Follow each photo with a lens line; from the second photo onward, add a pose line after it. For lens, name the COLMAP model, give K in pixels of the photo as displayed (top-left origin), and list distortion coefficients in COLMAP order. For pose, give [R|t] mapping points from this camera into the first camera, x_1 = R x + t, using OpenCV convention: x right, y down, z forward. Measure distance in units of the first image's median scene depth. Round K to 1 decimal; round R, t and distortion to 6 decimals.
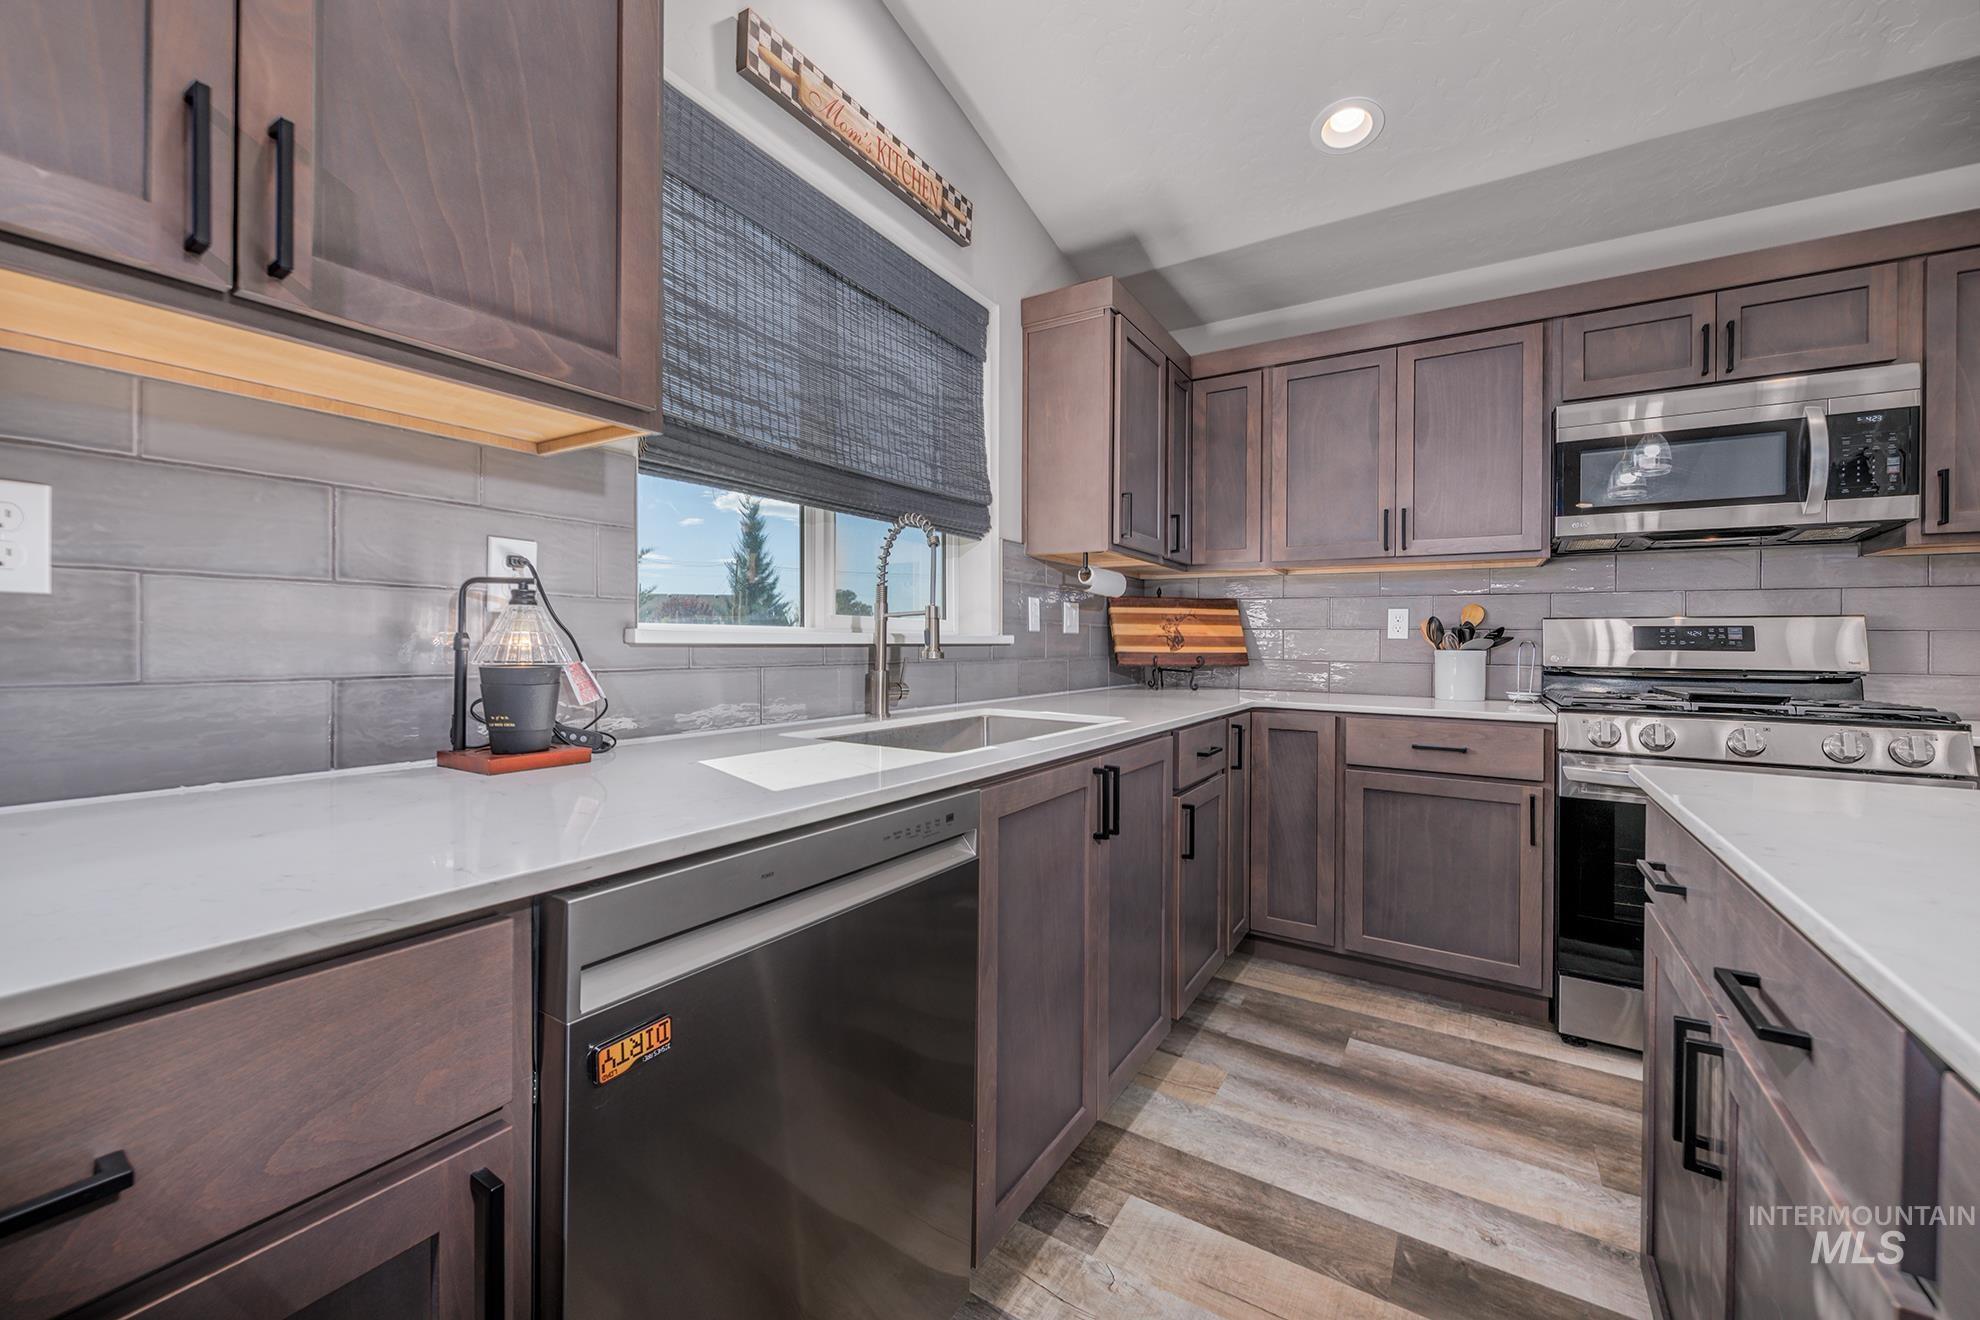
lens RADIAL K [[775.9, 0, 1028.7], [0, 775.9, 623.4], [0, 0, 1]] dist [-0.002531, -0.000073]
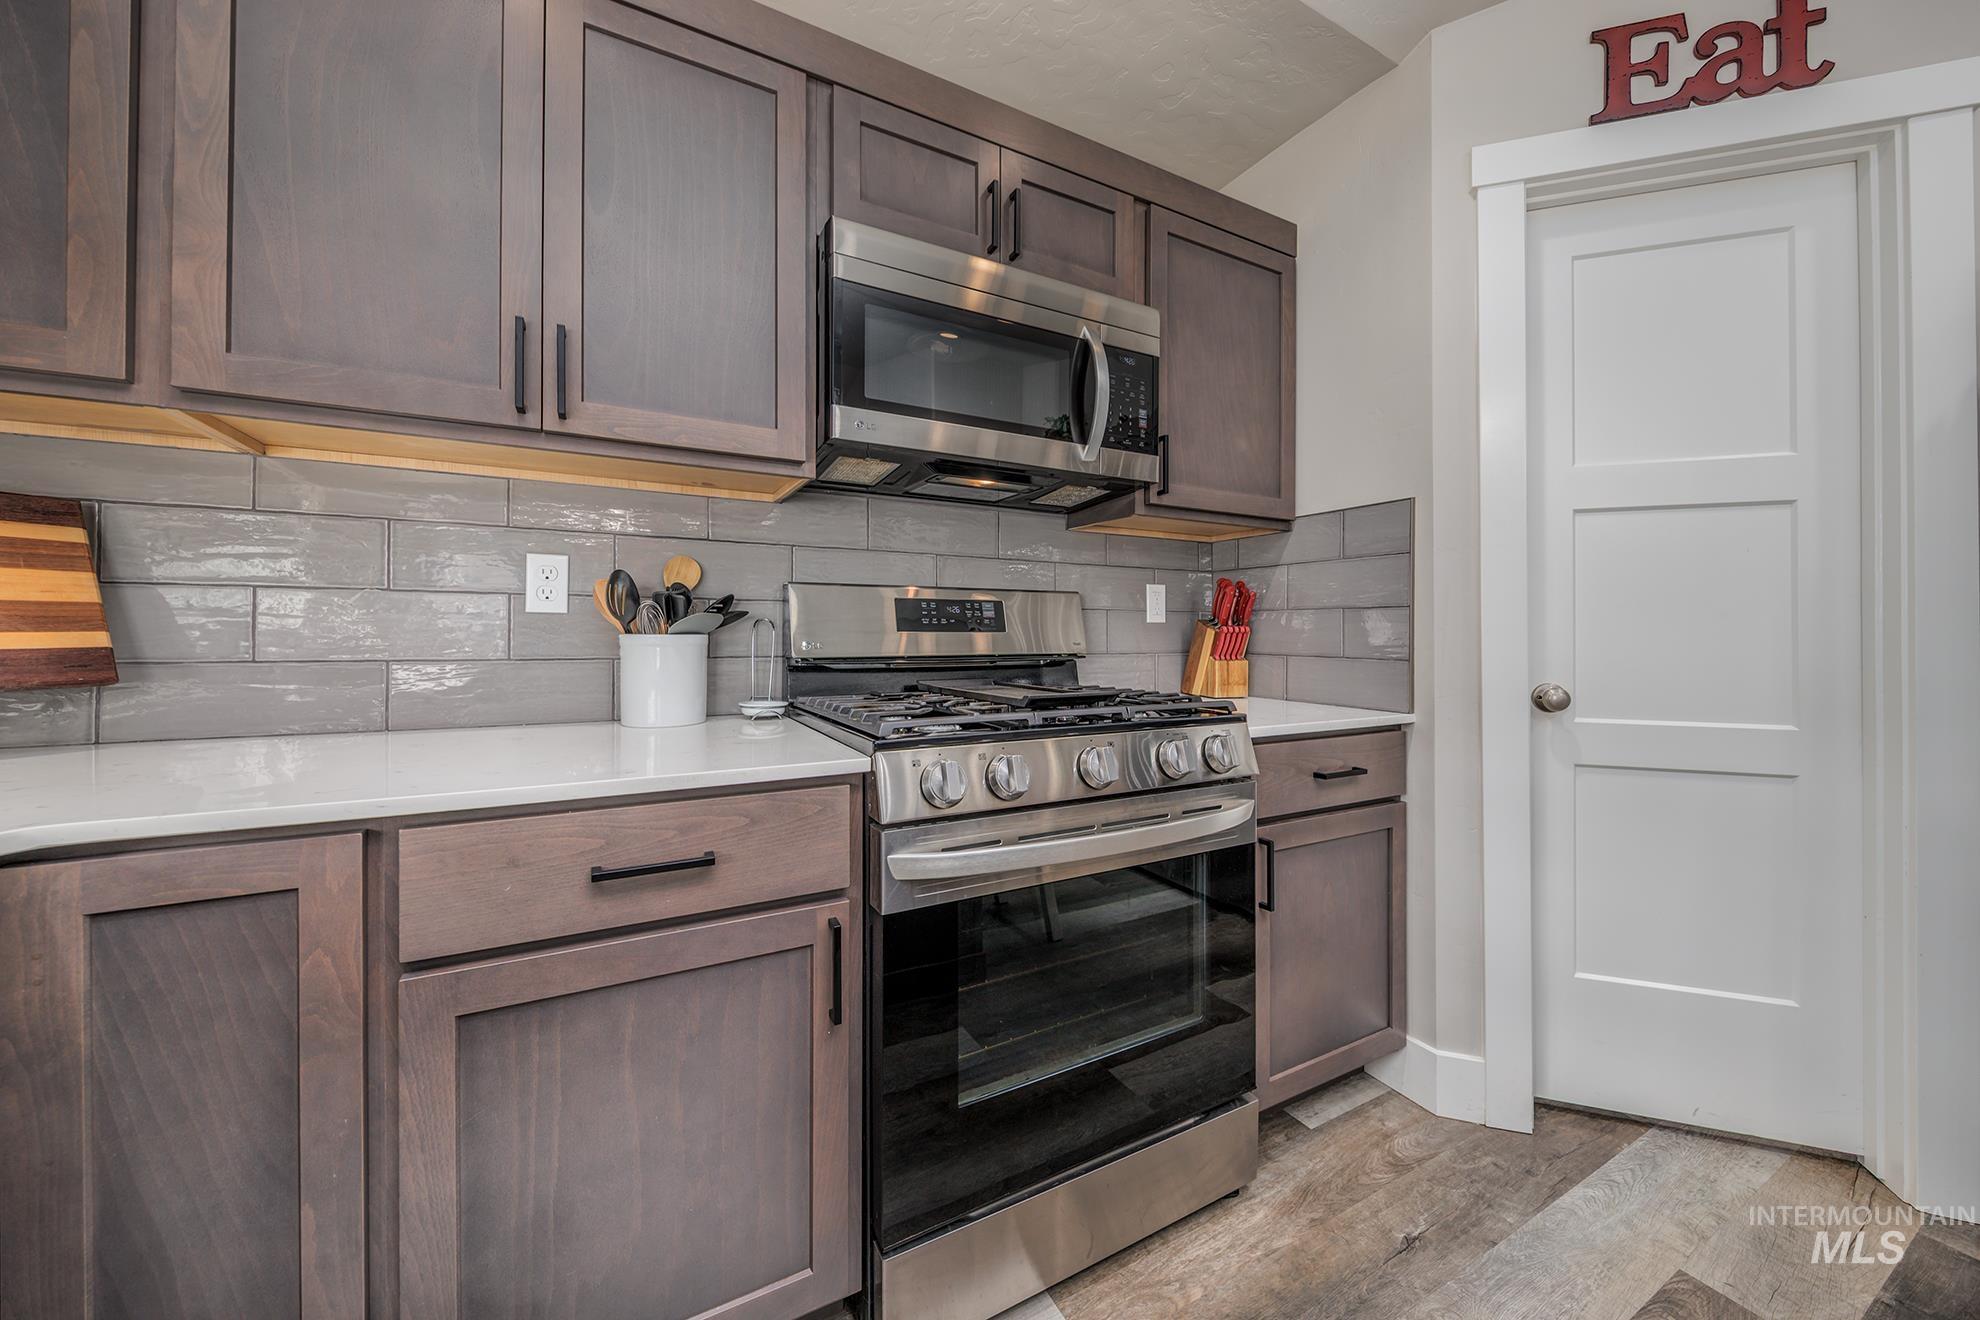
lens RADIAL K [[694.0, 0, 968.0], [0, 694.0, 623.8], [0, 0, 1]] dist [-0.008952, -0.000189]
pose [[0.511526, -0.000631, 0.859268, 0.302551], [-0.021064, 0.999690, 0.013273, 0.019339], [-0.859010, -0.024889, 0.511354, 0.689268]]
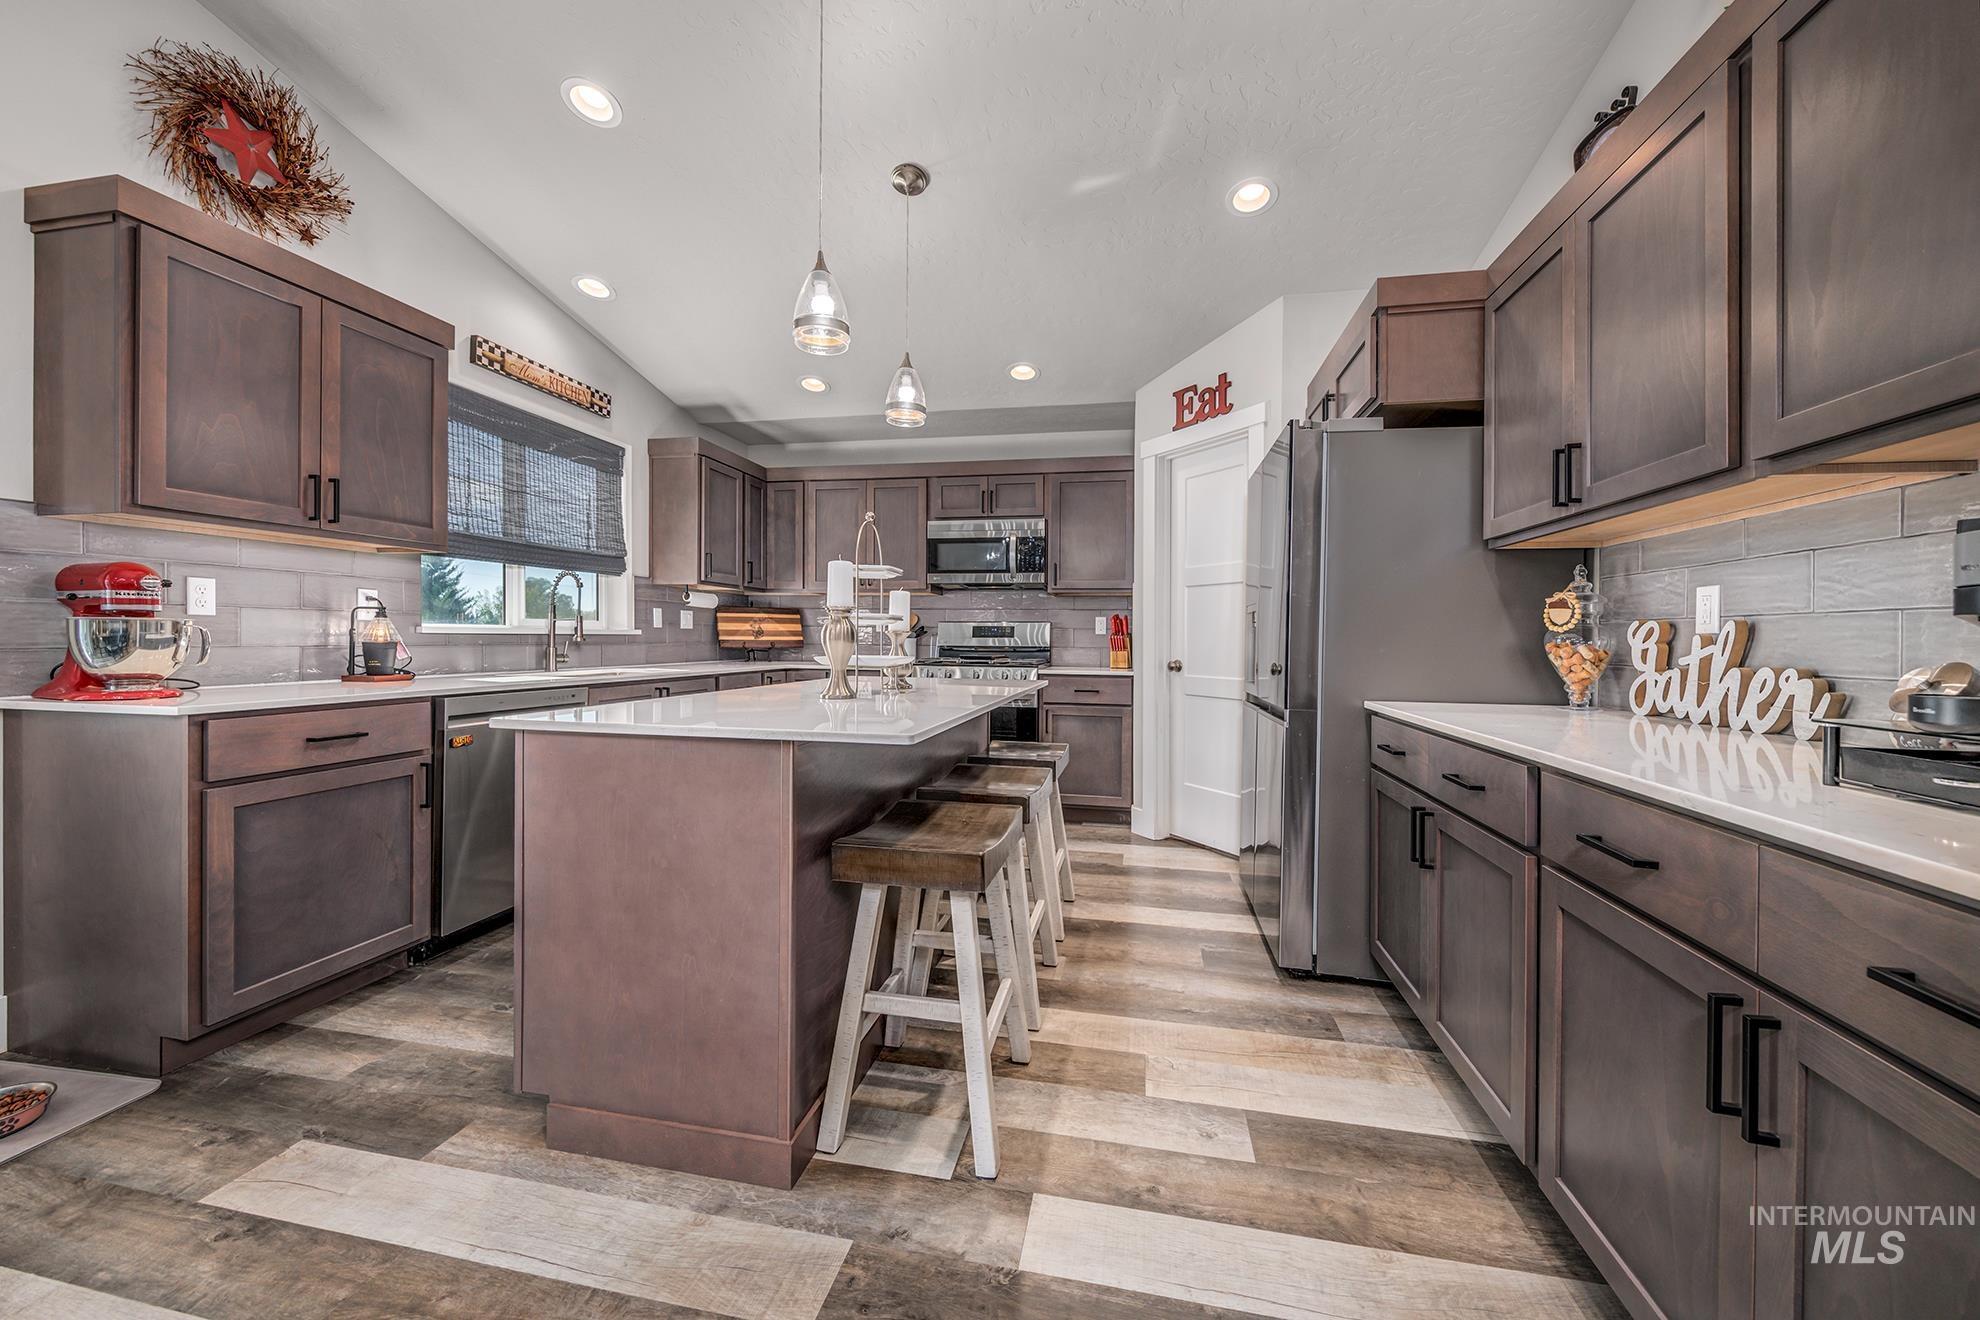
lens RADIAL K [[694.0, 0, 994.4], [0, 694.0, 632.6], [0, 0, 1]] dist [-0.008952, -0.000189]
pose [[0.938784, 0.000915, 0.344504, 0.217214], [-0.007636, 0.999806, 0.018152, -0.015238], [-0.344421, -0.019671, 0.938609, -0.869081]]
